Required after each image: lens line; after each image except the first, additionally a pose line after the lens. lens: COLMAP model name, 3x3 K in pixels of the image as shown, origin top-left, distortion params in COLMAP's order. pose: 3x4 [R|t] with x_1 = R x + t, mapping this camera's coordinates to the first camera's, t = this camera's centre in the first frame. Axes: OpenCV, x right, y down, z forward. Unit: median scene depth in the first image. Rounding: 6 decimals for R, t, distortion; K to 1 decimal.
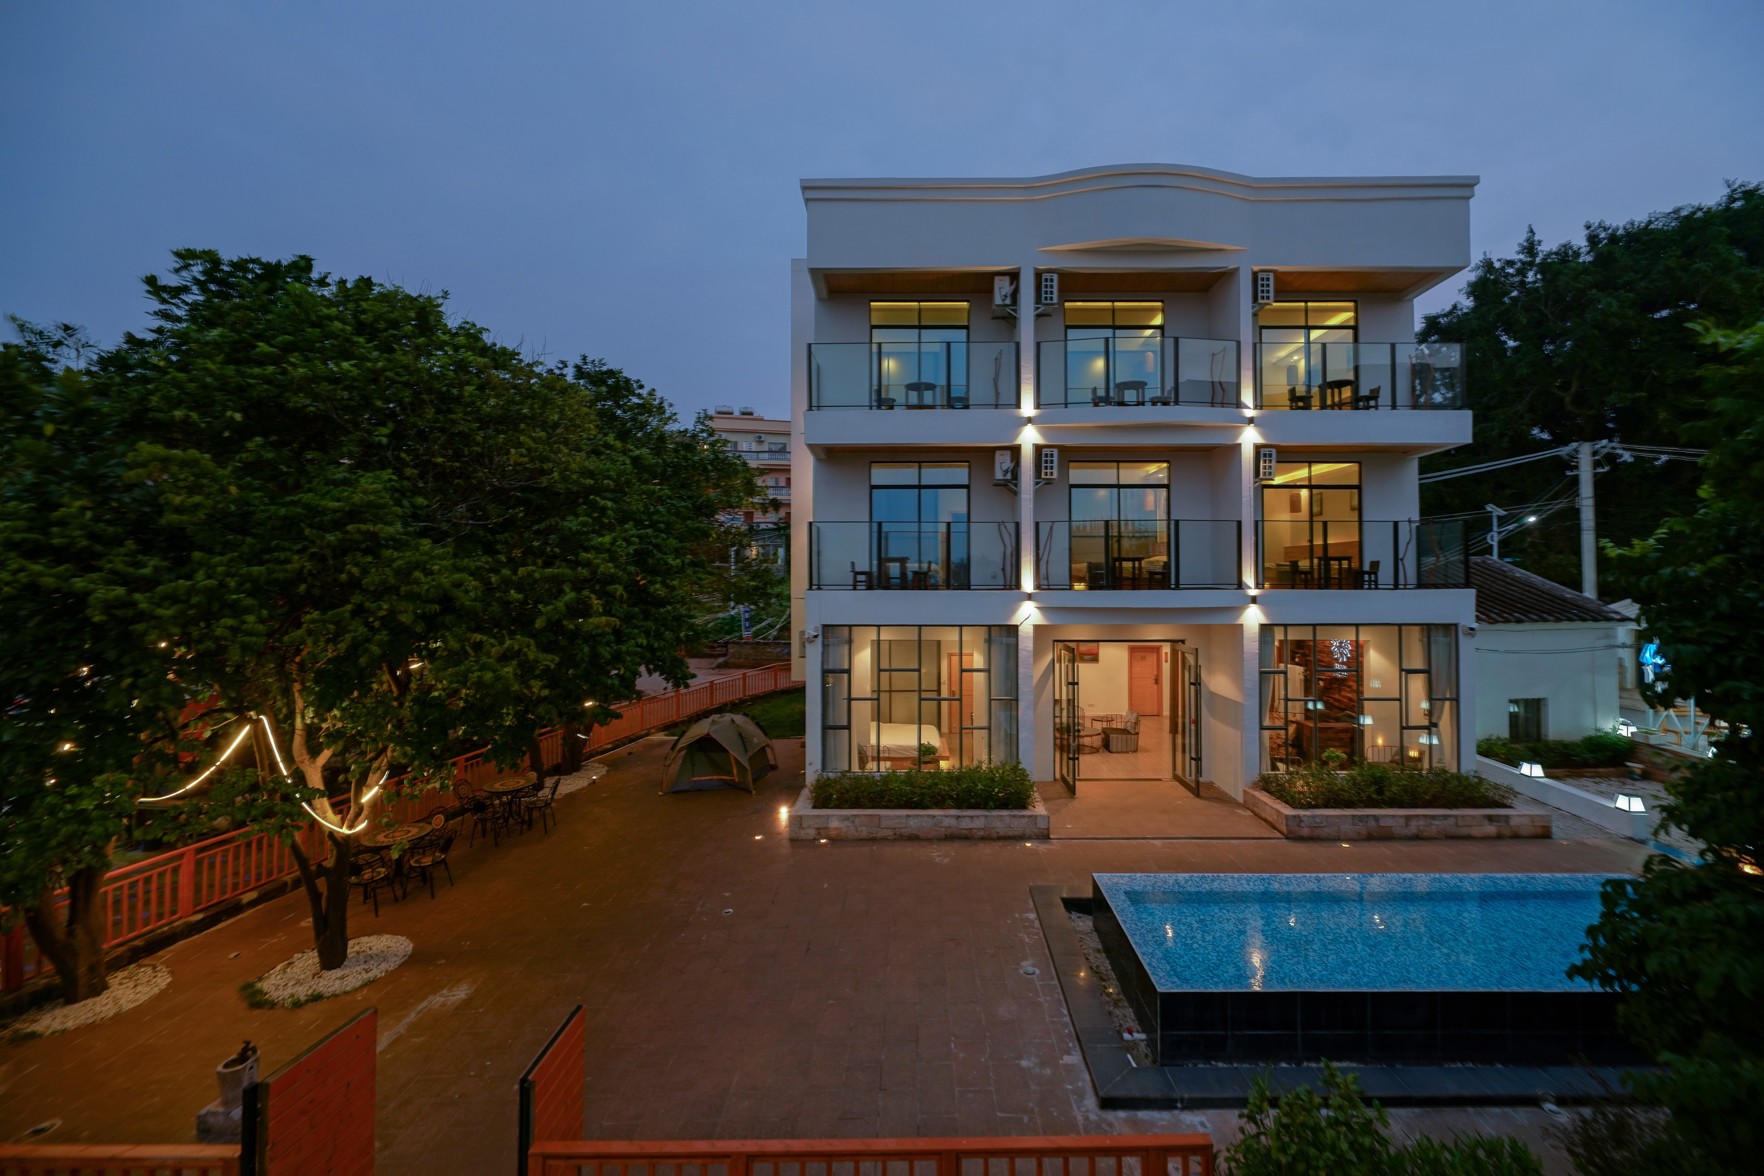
lens RADIAL K [[700.7, 0, 927.9], [0, 700.7, 559.8], [0, 0, 1]] dist [-0.001946, -0.000427]
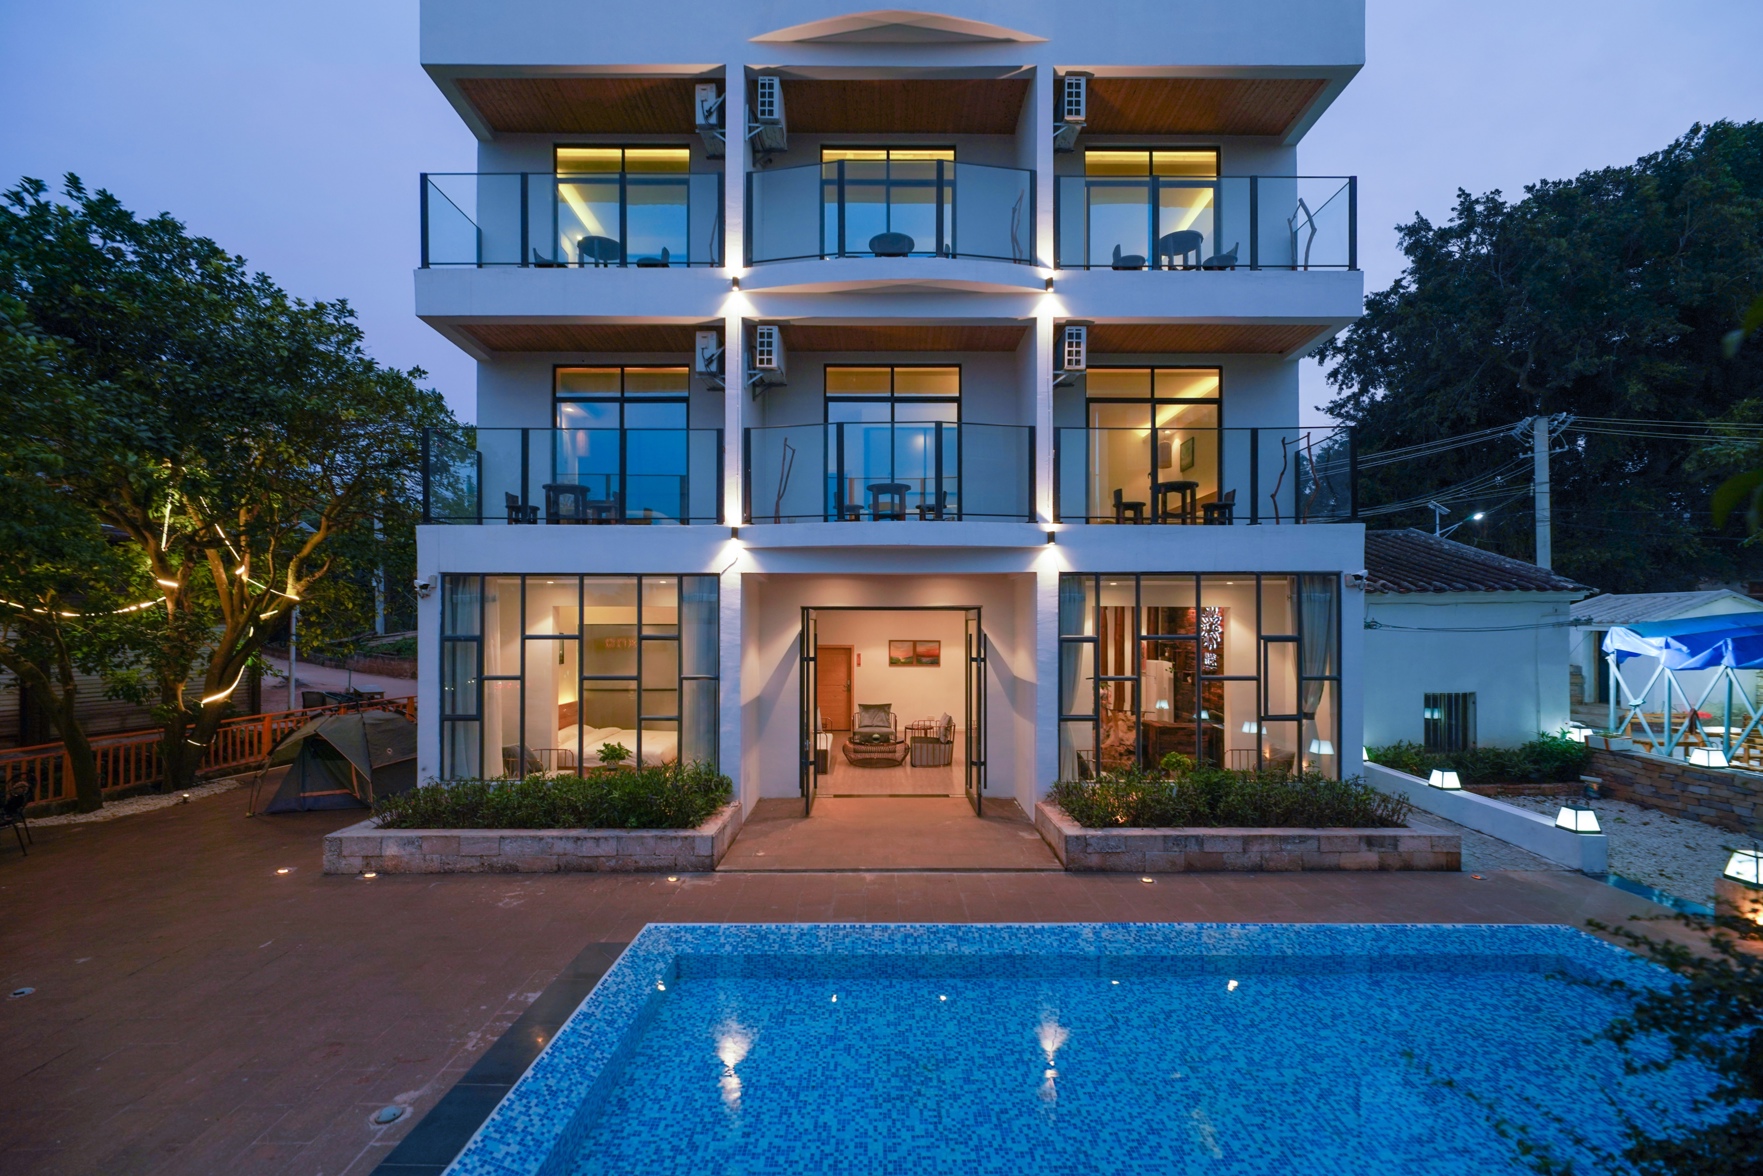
lens RADIAL K [[707.3, 0, 890.4], [0, 707.3, 615.9], [0, 0, 1]] dist [0.005642, -0.000070]
pose [[0.999985, 0.000410, 0.005443, 0.296161], [-0.000479, 0.999921, 0.012595, 0.126244], [-0.005438, -0.012597, 0.999906, 0.281658]]
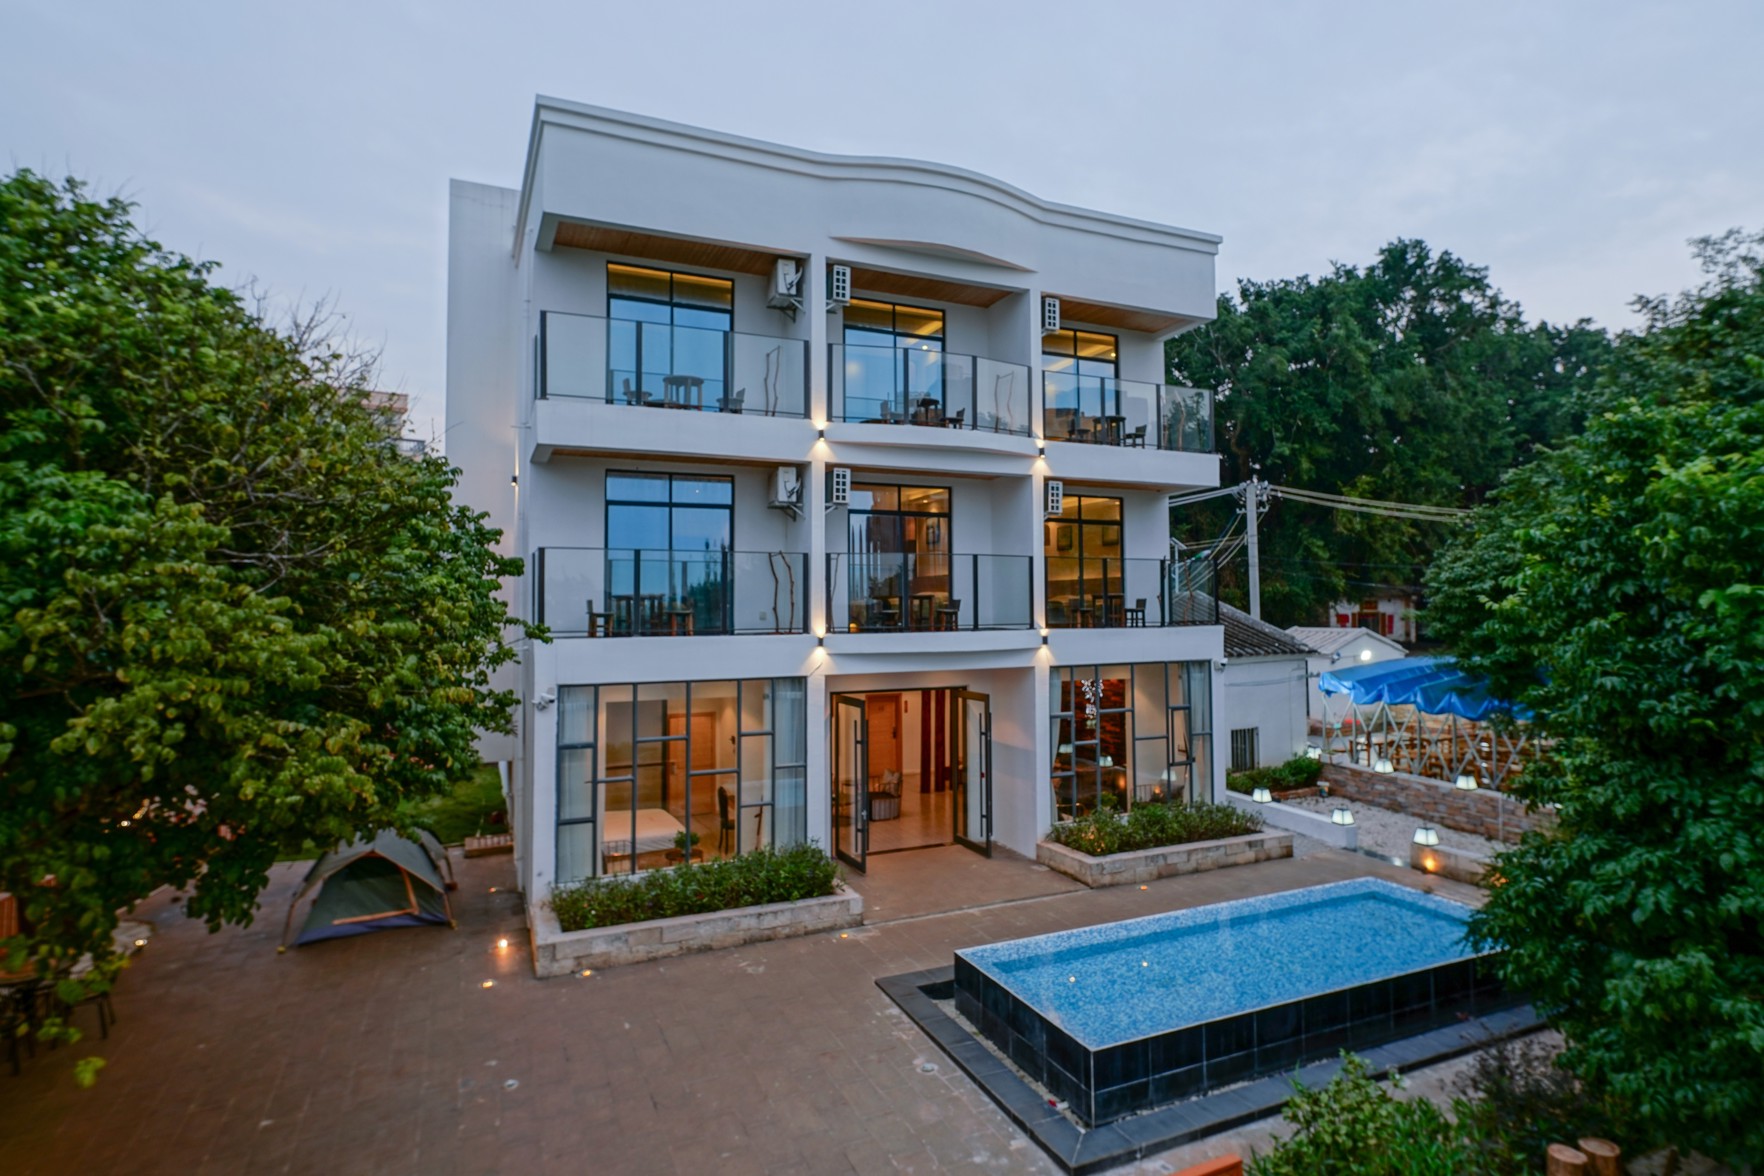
lens RADIAL K [[889.9, 0, 886.9], [0, 889.9, 563.3], [0, 0, 1]] dist [0.002653, 0.000730]
pose [[0.915493, 0.015113, 0.402050, -0.212950], [-0.003664, 0.999566, -0.029229, -0.011000], [-0.402317, 0.025286, 0.915151, -0.016847]]
